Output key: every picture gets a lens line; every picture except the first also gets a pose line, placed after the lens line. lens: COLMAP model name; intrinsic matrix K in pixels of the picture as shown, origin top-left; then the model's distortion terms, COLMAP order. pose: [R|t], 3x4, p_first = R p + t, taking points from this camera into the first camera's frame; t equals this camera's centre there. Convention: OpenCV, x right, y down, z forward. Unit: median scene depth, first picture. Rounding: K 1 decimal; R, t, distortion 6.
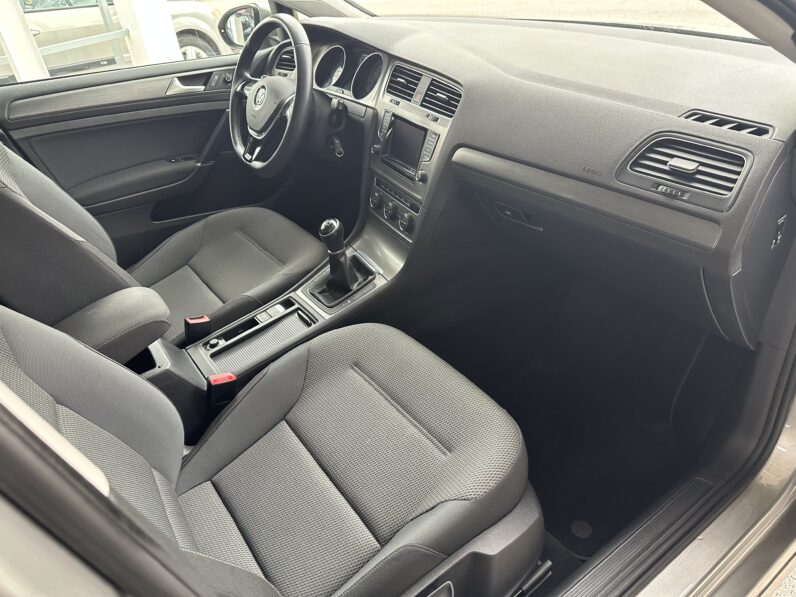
lens RADIAL K [[560.6, 0, 401.8], [0, 560.6, 296.5], [0, 0, 1]] dist [0.093988, -0.155371]
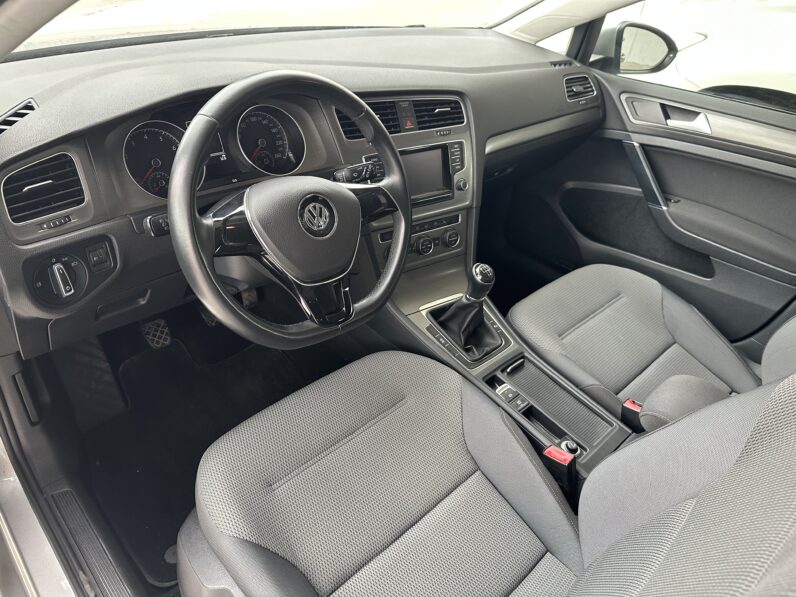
lens RADIAL K [[560.6, 0, 401.8], [0, 560.6, 296.5], [0, 0, 1]] dist [0.093988, -0.155371]
pose [[-0.137032, -0.514727, 0.846332, -0.982203], [0.461677, 0.722733, 0.514307, -0.683929], [-0.876400, 0.461208, 0.138600, 1.096730]]
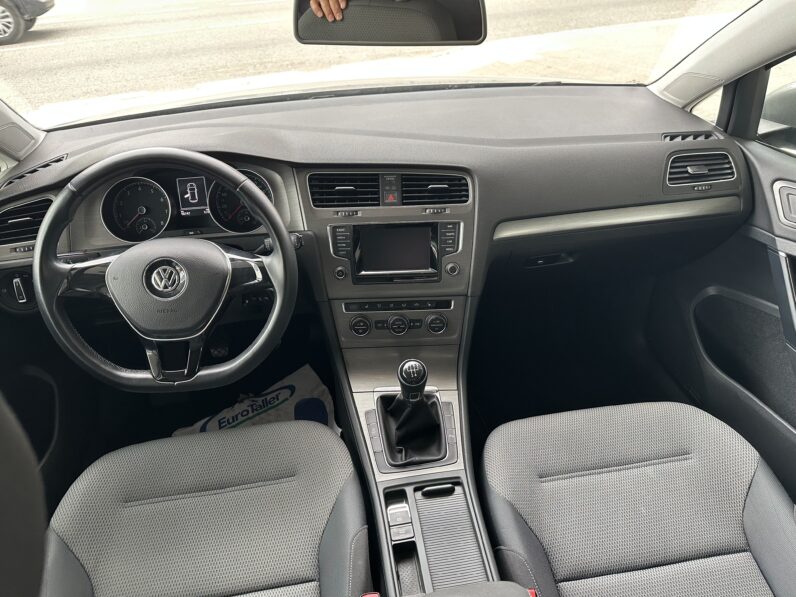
lens RADIAL K [[560.6, 0, 401.8], [0, 560.6, 296.5], [0, 0, 1]] dist [0.093988, -0.155371]
pose [[0.464902, -0.434566, 0.771374, -0.773274], [0.482308, 0.854935, 0.190958, -0.412068], [-0.742459, 0.283263, 0.607056, 0.536138]]
